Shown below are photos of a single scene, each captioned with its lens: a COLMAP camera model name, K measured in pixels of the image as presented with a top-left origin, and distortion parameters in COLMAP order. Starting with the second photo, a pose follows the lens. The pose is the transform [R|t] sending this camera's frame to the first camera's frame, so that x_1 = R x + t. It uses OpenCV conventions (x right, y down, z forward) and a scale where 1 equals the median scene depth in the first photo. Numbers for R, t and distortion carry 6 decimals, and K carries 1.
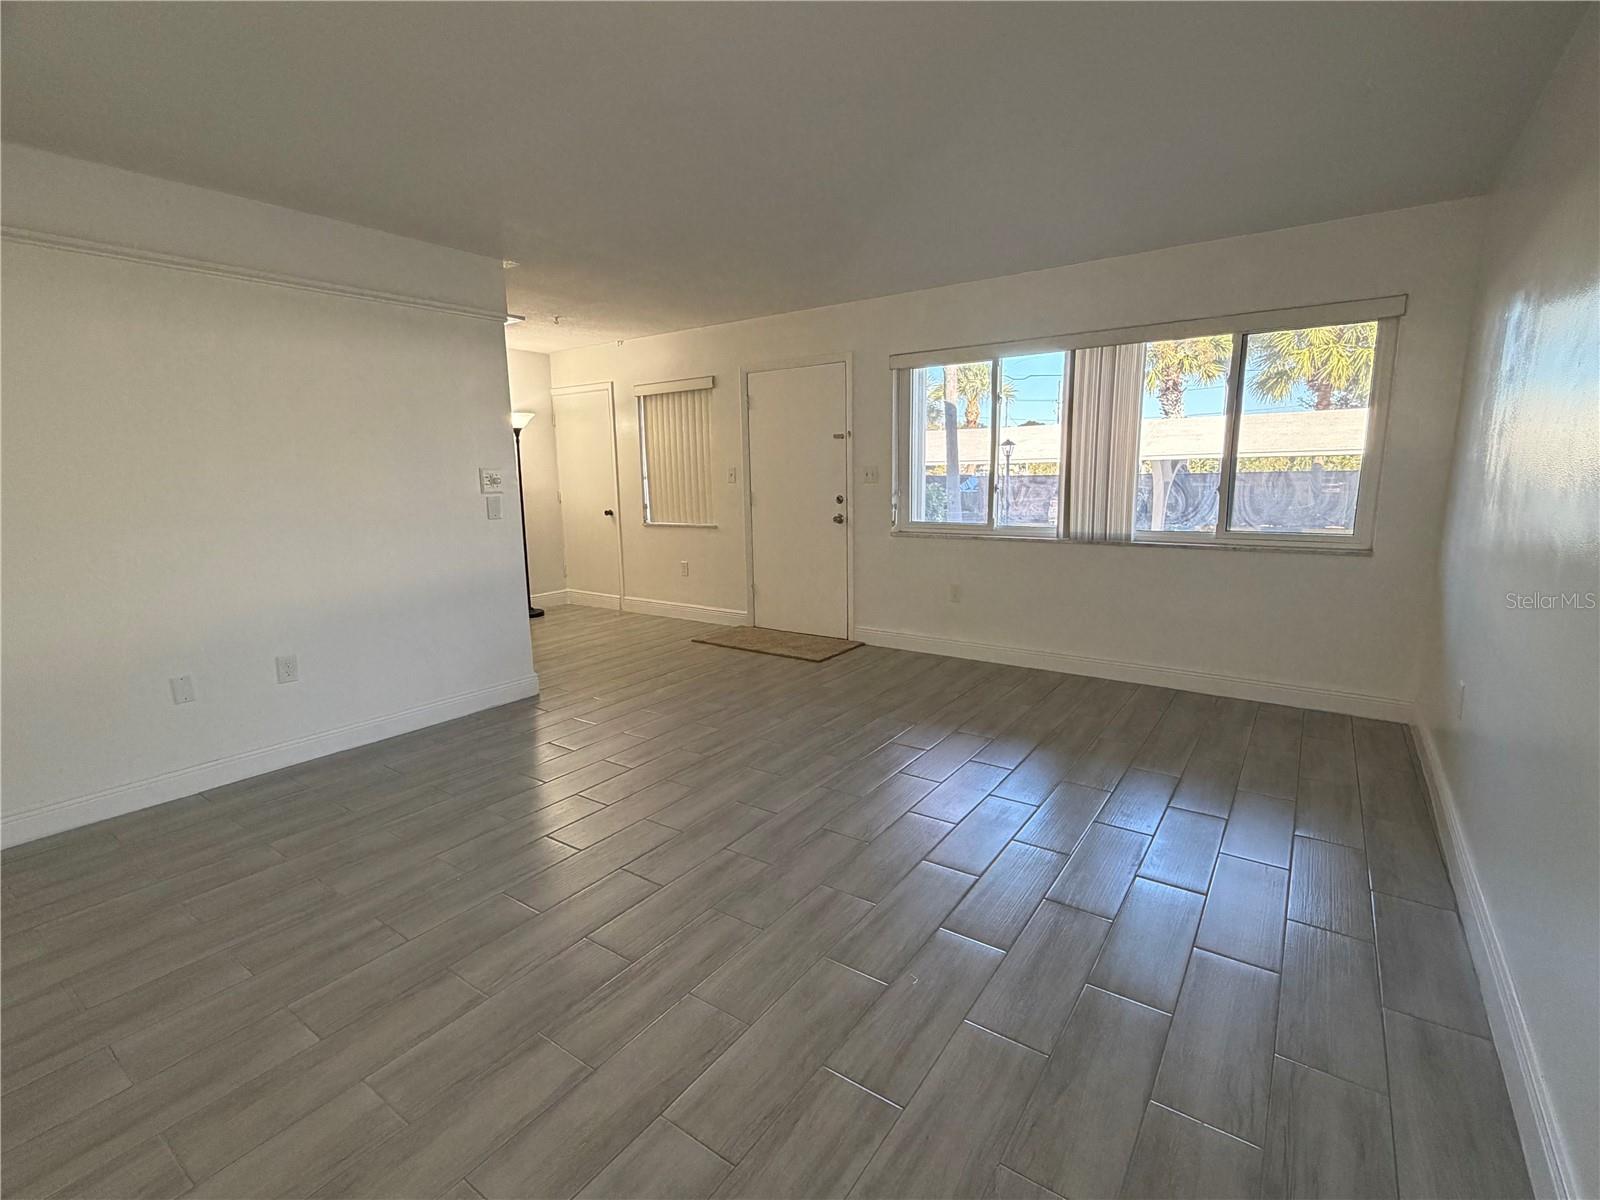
lens RADIAL K [[741.3, 0, 800.4], [0, 741.3, 605.3], [0, 0, 1]] dist [-0.000196, 0.000096]
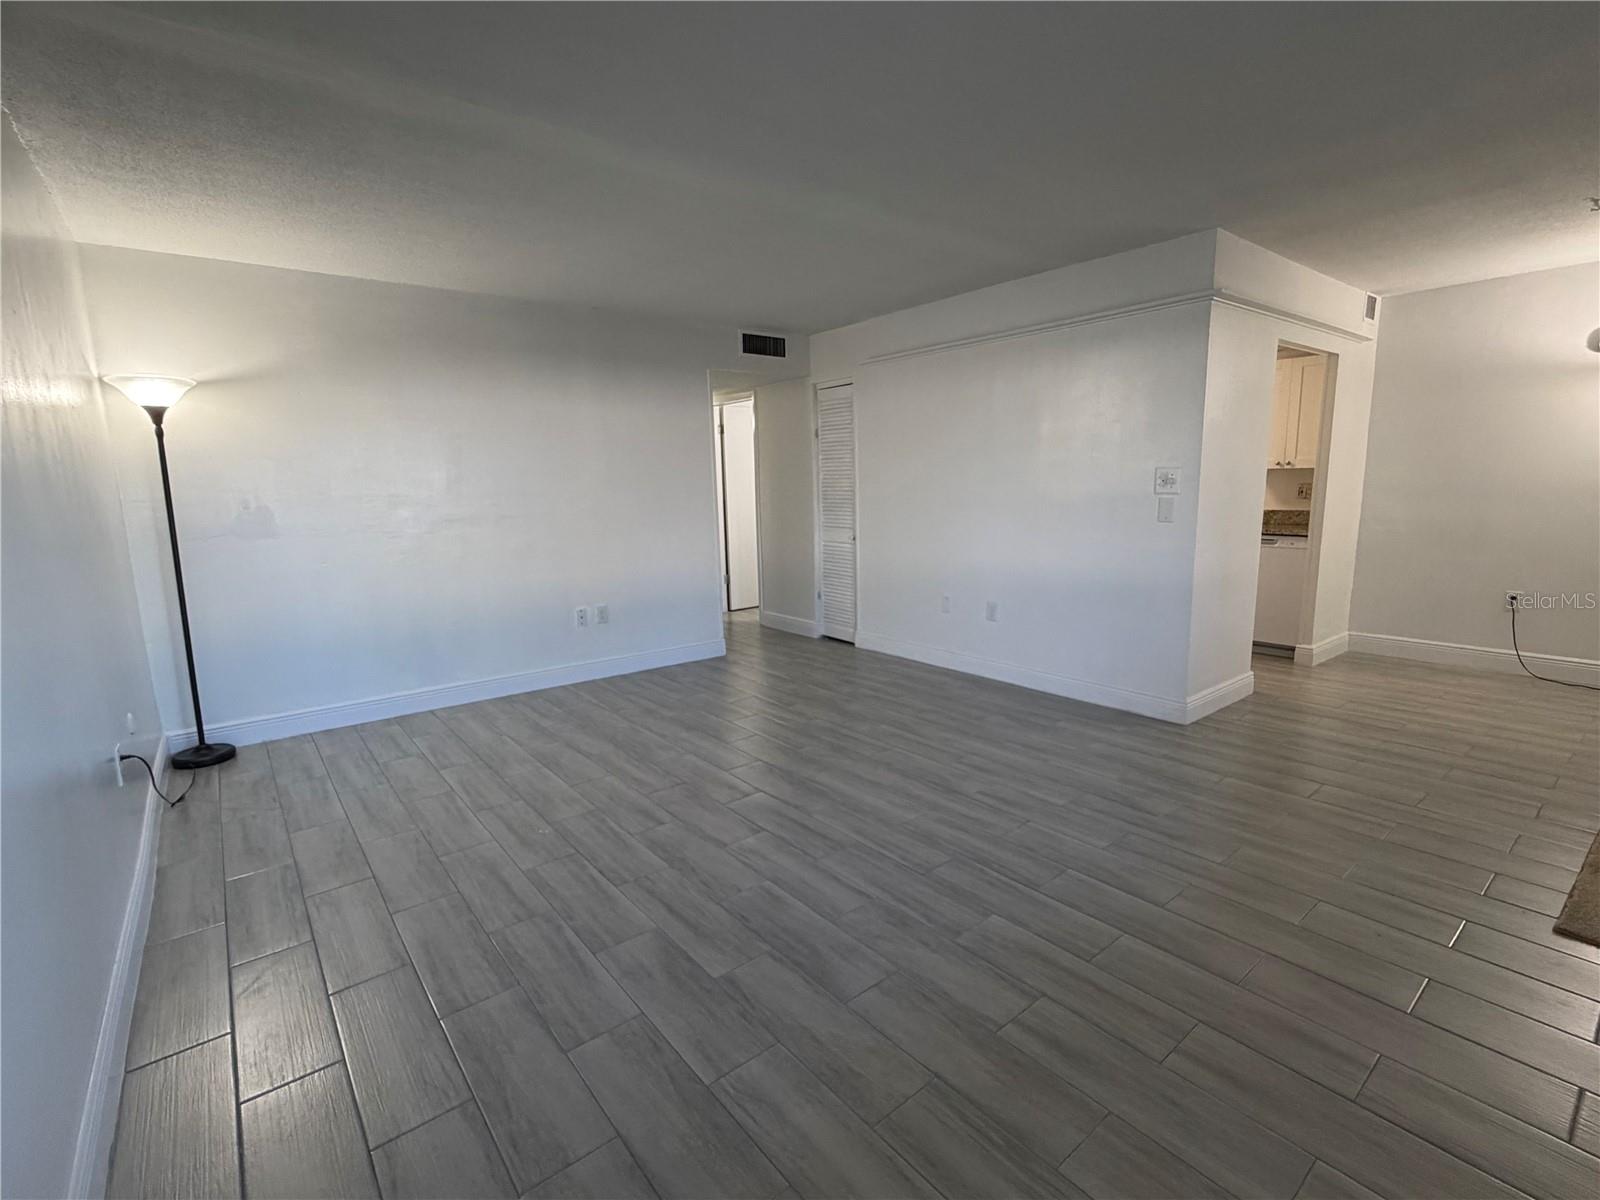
lens RADIAL K [[741.3, 0, 800.9], [0, 741.3, 604.5], [0, 0, 1]] dist [-0.000196, 0.000096]
pose [[-0.277443, 0.183526, -0.943050, 0.485200], [-0.144098, 0.962532, 0.229711, -0.129814], [0.949874, 0.199624, -0.240602, 0.638488]]
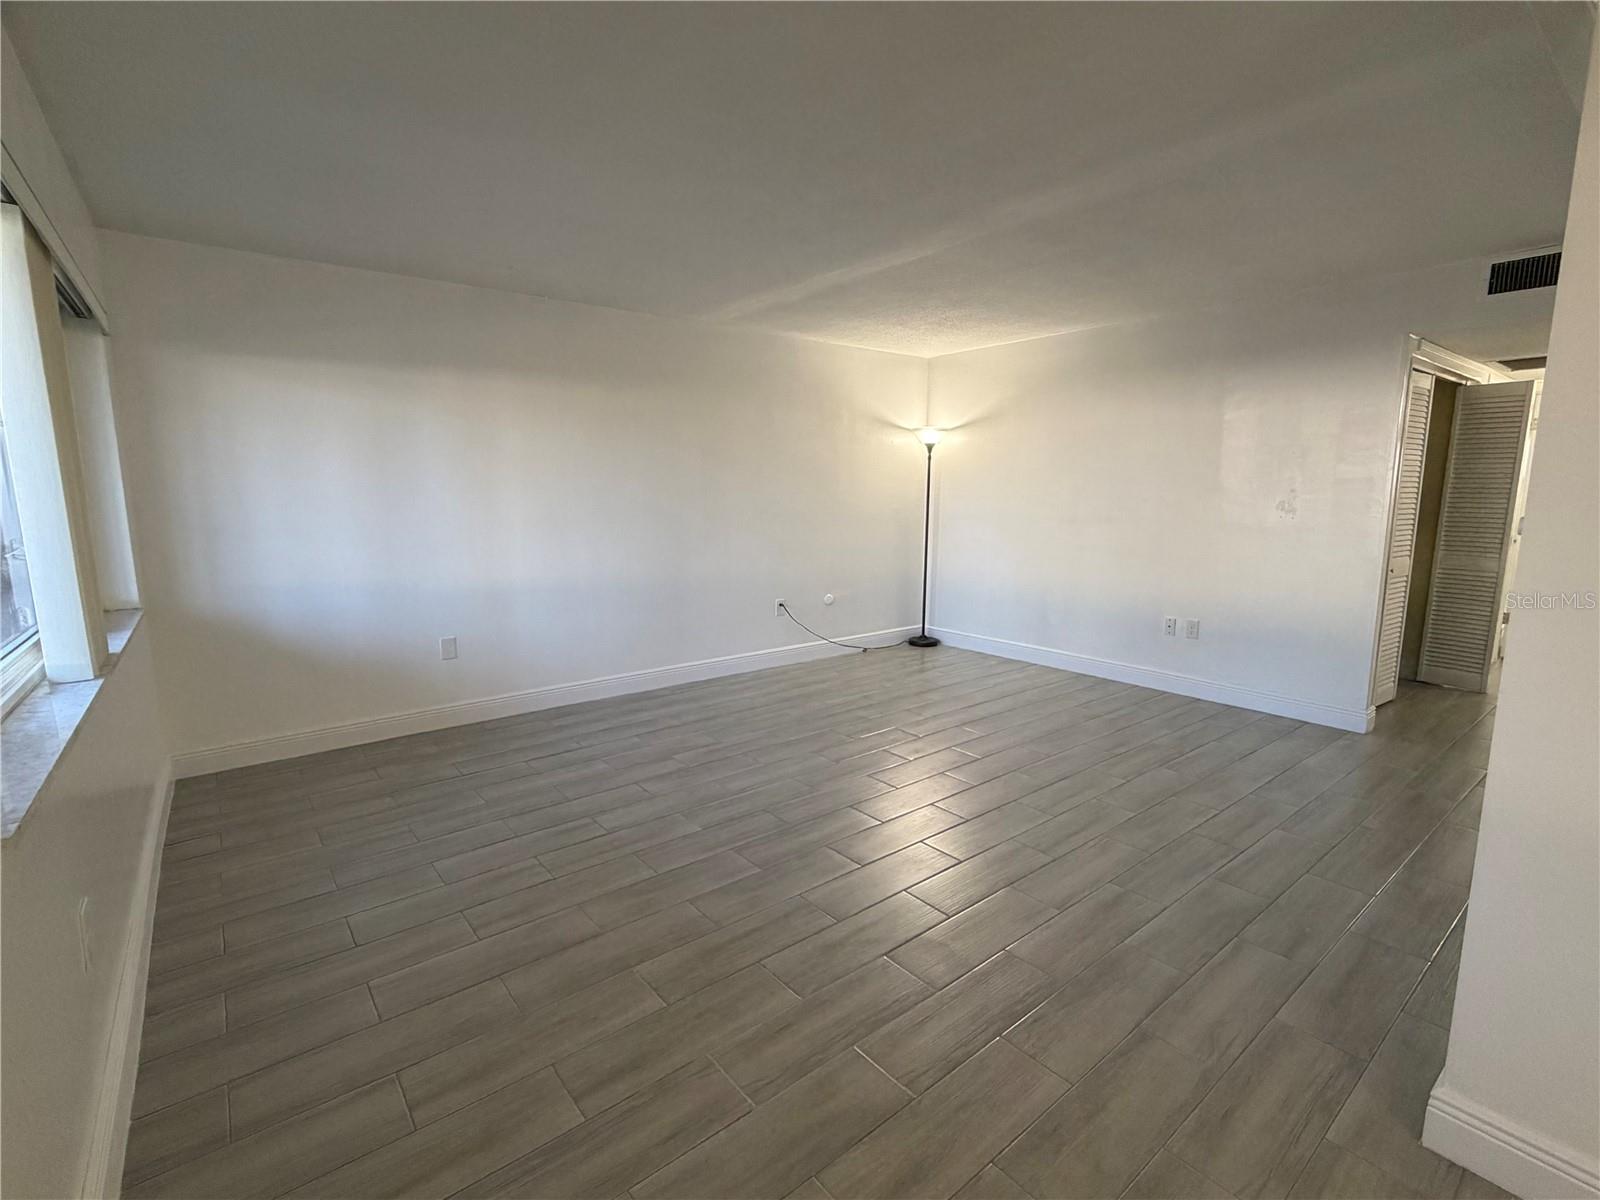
lens RADIAL K [[741.3, 0, 803.4], [0, 741.3, 604.6], [0, 0, 1]] dist [-0.000196, 0.000096]
pose [[-0.962038, -0.022759, 0.271965, -0.139185], [0.066827, 0.946537, 0.315599, -0.207844], [-0.264607, 0.321792, -0.909083, 1.112380]]
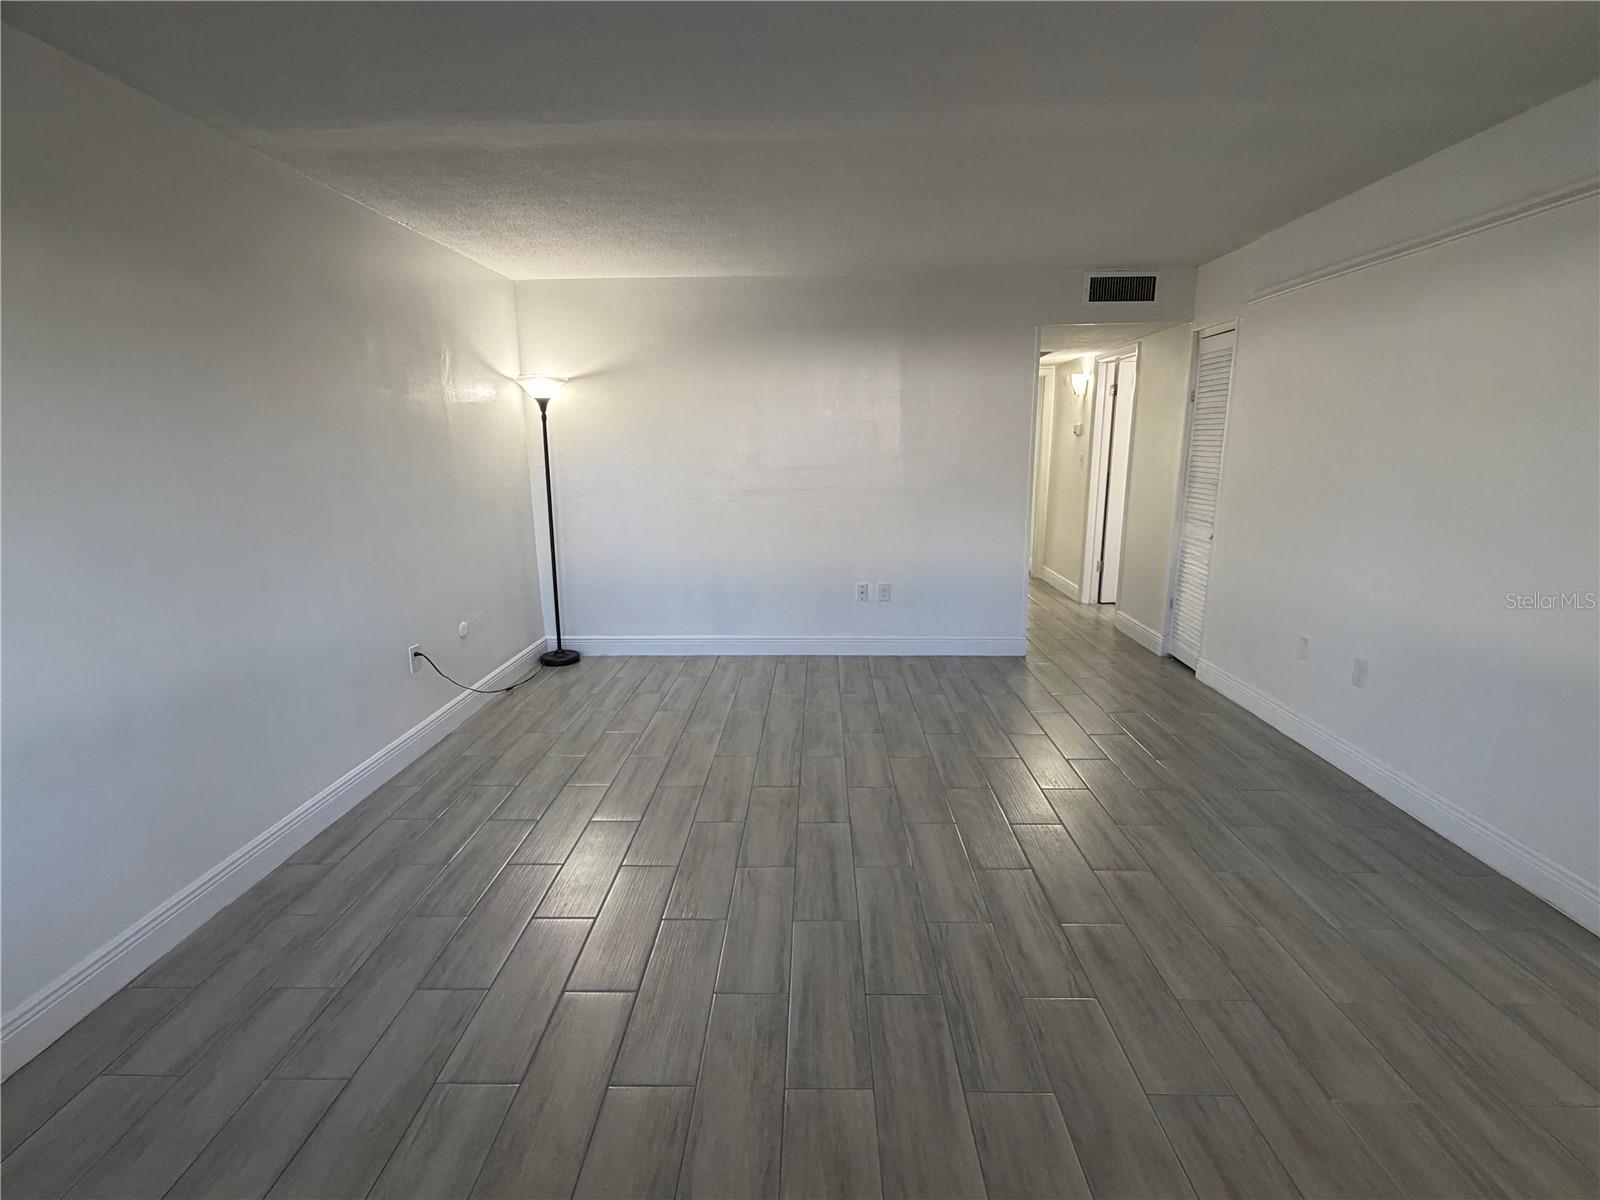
lens RADIAL K [[741.3, 0, 802.1], [0, 741.3, 602.7], [0, 0, 1]] dist [-0.000196, 0.000096]
pose [[-0.829230, 0.146259, -0.539431, 0.250098], [-0.074240, 0.927776, 0.365677, -0.185563], [0.553955, 0.343277, -0.758482, 0.831161]]
